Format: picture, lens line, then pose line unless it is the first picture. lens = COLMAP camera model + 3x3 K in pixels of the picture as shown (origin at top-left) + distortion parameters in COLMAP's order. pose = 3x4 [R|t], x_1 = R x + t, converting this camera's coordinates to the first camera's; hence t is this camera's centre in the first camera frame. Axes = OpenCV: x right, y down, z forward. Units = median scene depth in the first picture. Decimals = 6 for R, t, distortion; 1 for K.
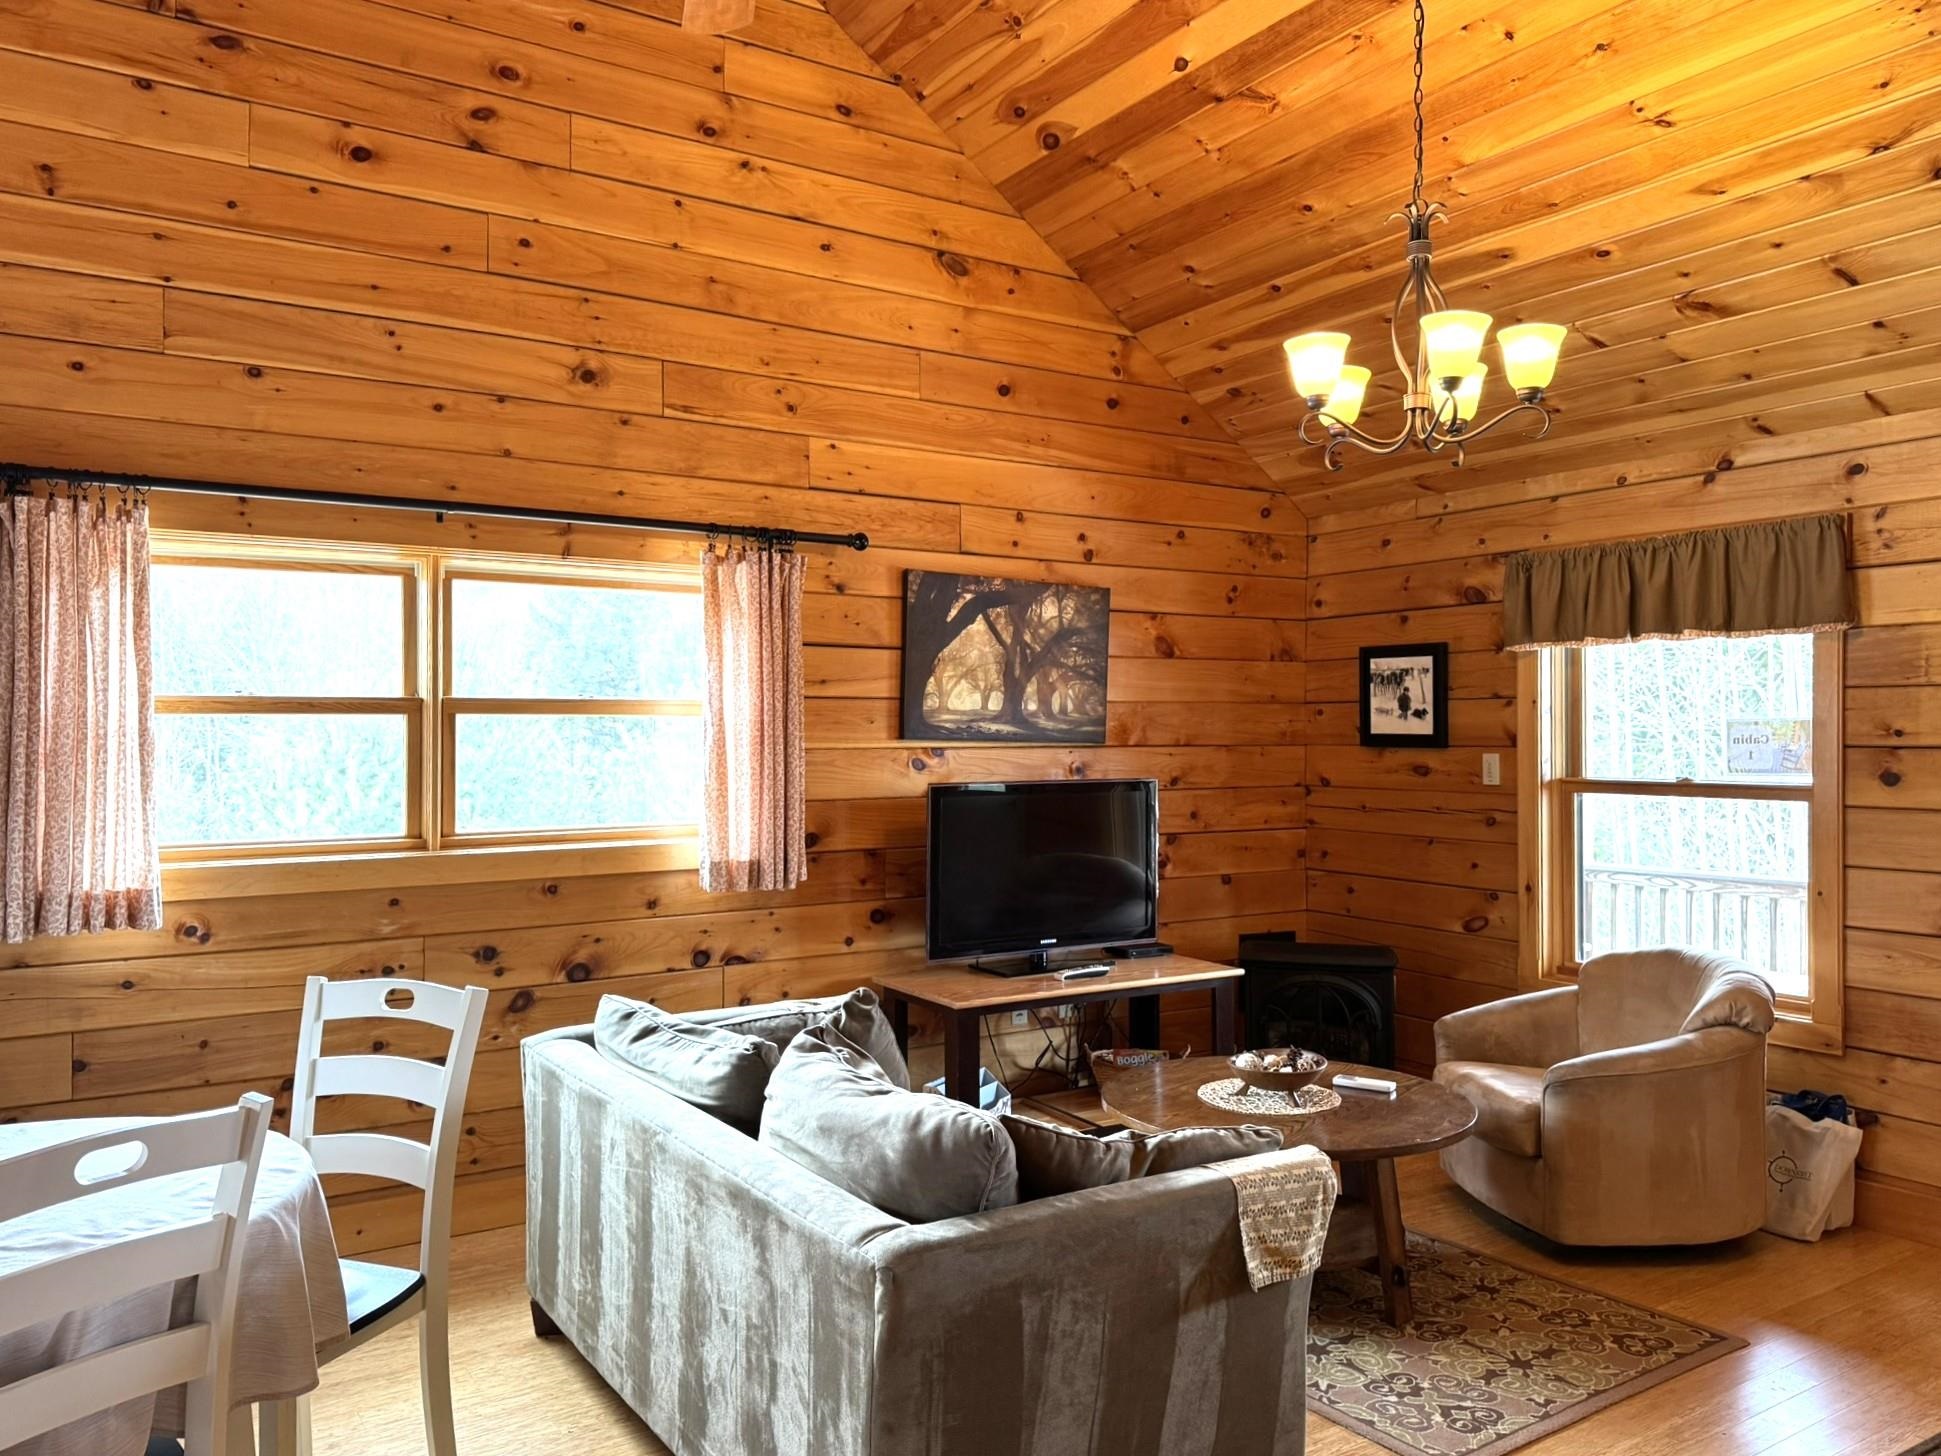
lens RADIAL K [[1435.2, 0, 957.7], [0, 1435.2, 725.6], [0, 0, 1]] dist [0.092796, -0.134675]
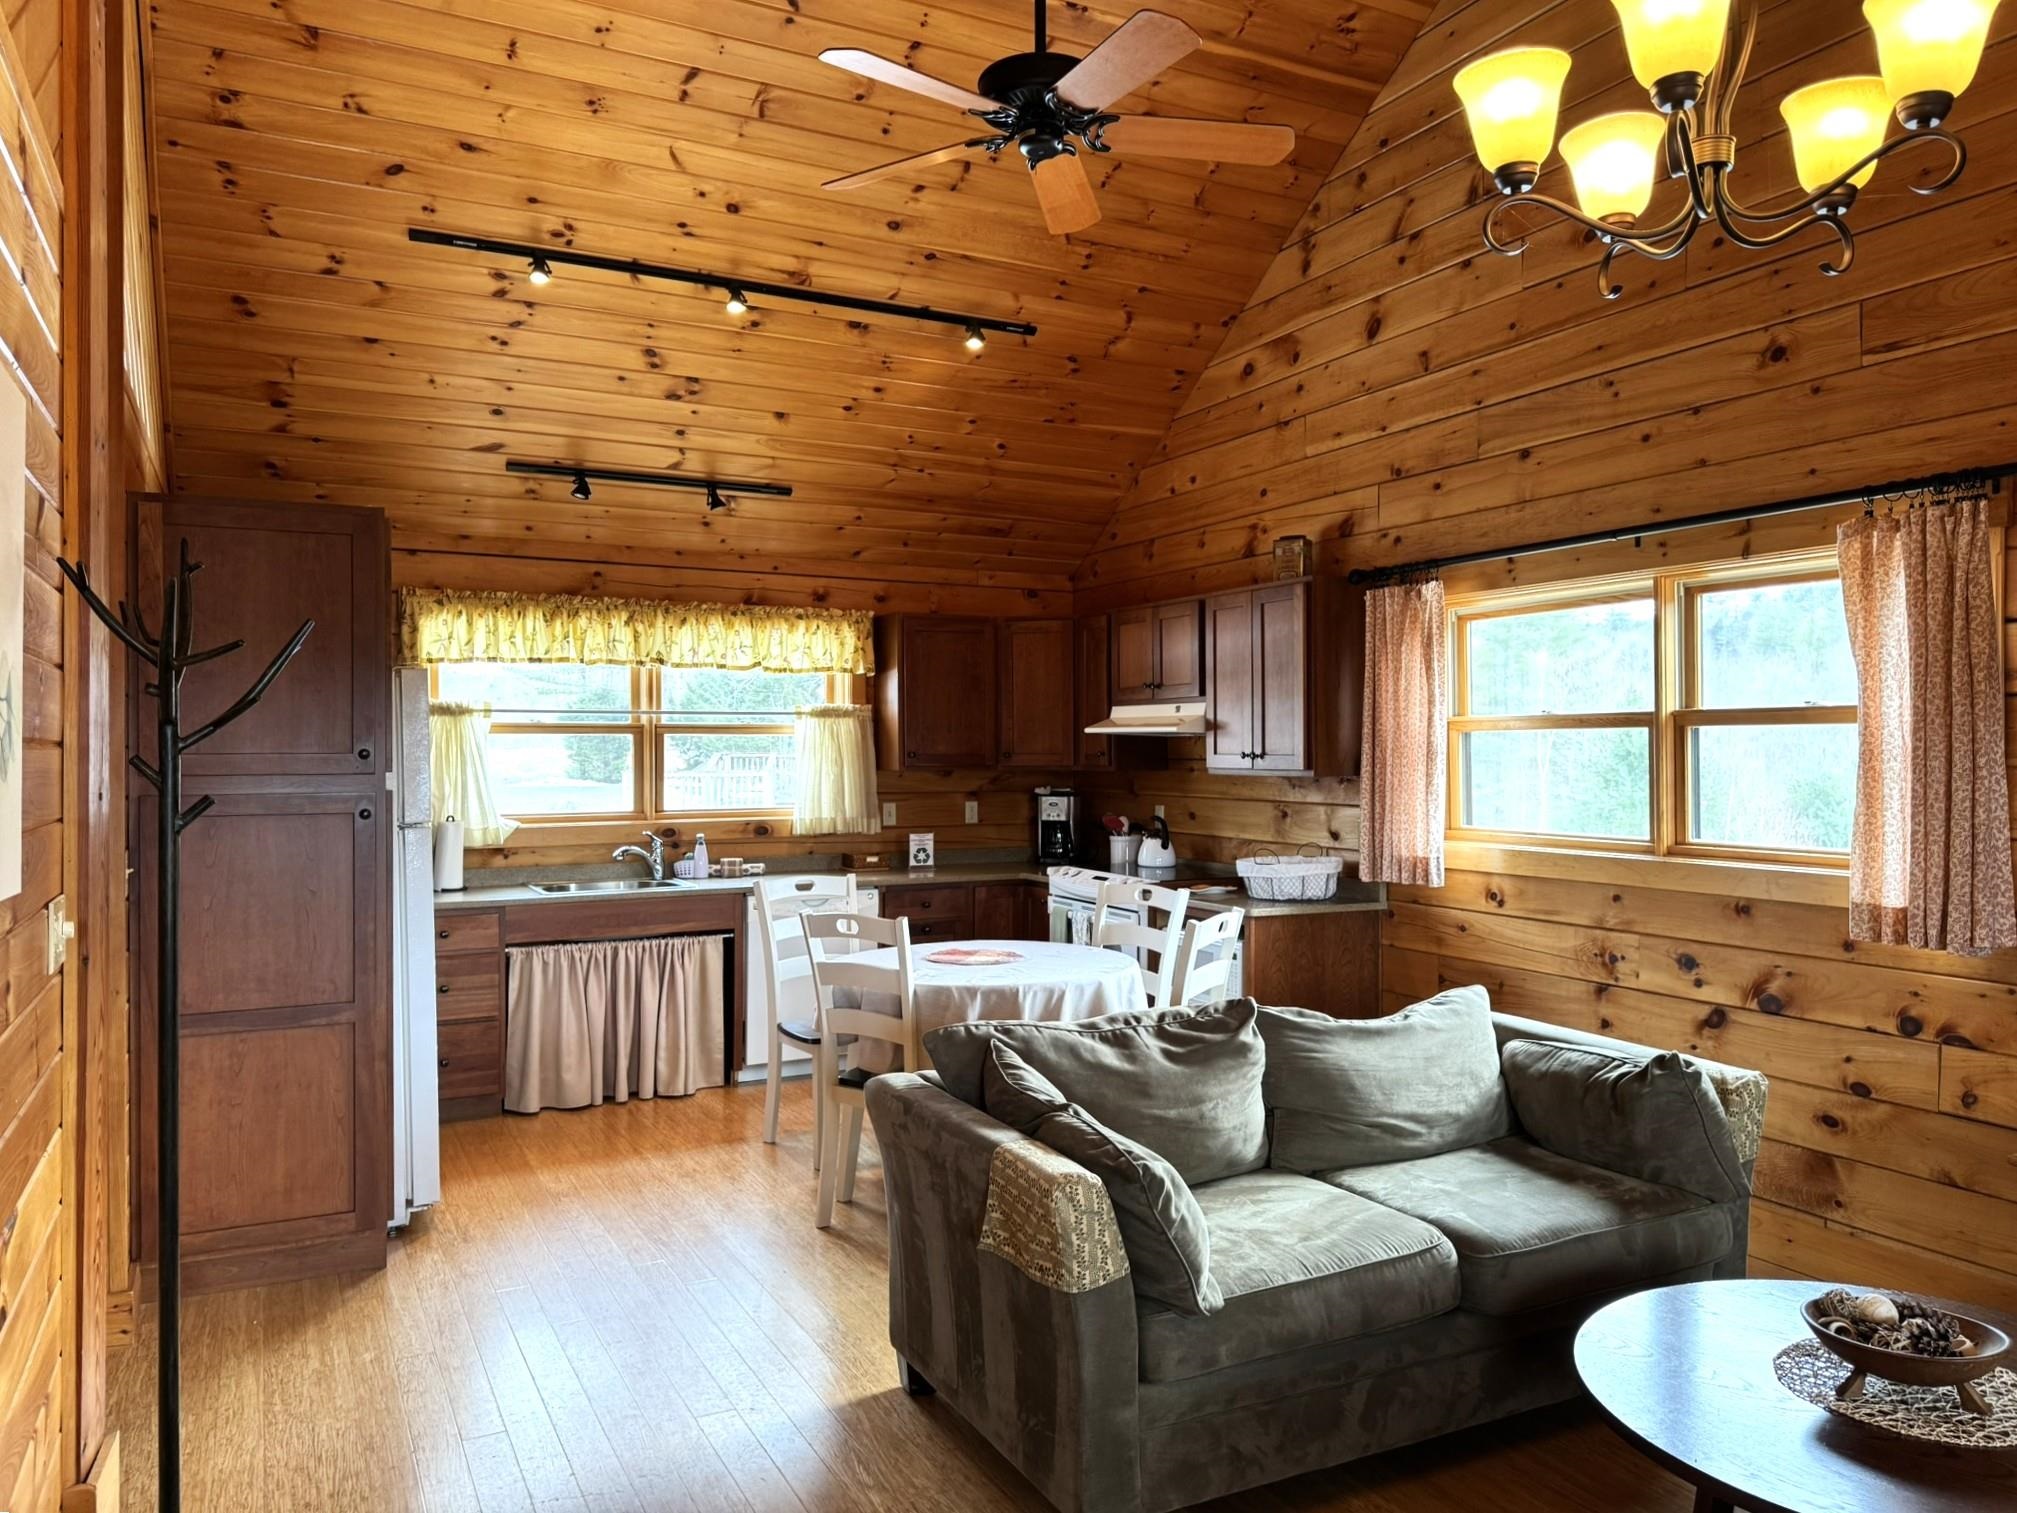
lens RADIAL K [[1429.7, 0, 1029.6], [0, 1429.7, 756.3], [0, 0, 1]] dist [0.135335, -0.207223]
pose [[-0.082694, 0.009325, -0.996531, 0.731986], [0.007692, 0.999932, 0.008719, 0.000648], [0.996545, -0.006944, -0.082760, 0.630246]]
